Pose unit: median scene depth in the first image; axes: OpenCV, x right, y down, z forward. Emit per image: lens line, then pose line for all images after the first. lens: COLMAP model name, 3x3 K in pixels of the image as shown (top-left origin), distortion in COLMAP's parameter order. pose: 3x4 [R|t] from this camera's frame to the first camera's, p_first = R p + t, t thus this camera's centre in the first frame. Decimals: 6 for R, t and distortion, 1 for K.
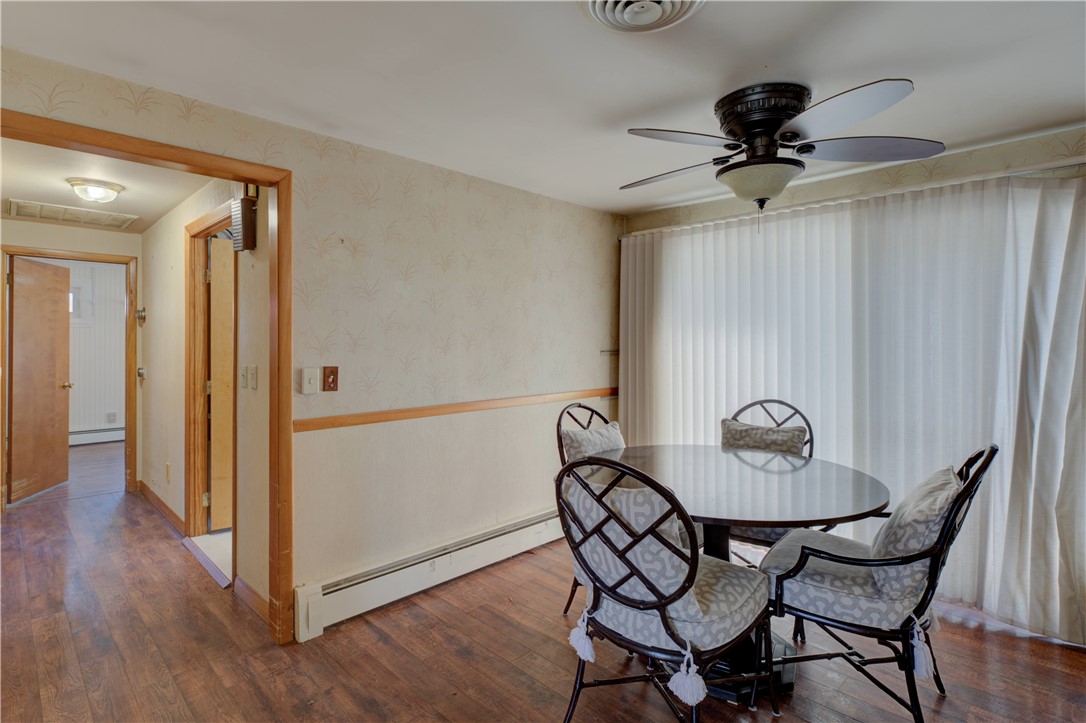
lens RADIAL K [[537.2, 0, 542.7], [0, 537.2, 344.9], [0, 0, 1]] dist [0.004433, 0.001373]
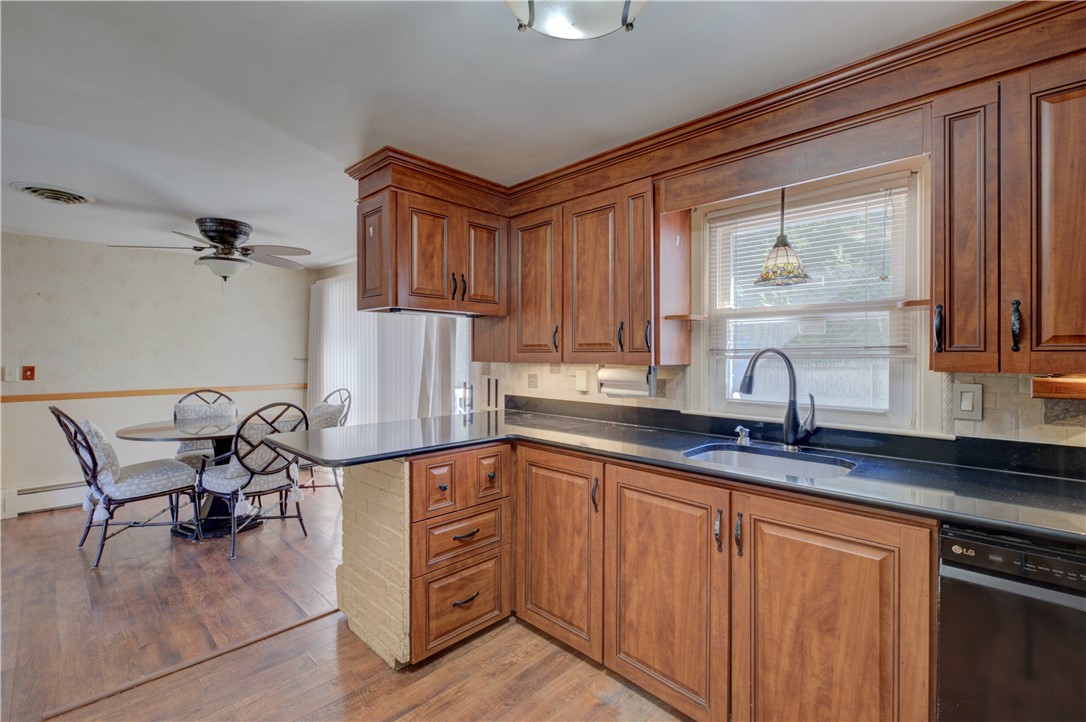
lens RADIAL K [[476.8, 0, 538.8], [0, 476.8, 355.4], [0, 0, 1]] dist [-0.001071, -0.000050]
pose [[0.999936, 0.002912, 0.010908, 1.246832], [-0.002838, 0.999973, -0.006823, 0.011191], [-0.010927, 0.006792, 0.999917, -0.565243]]
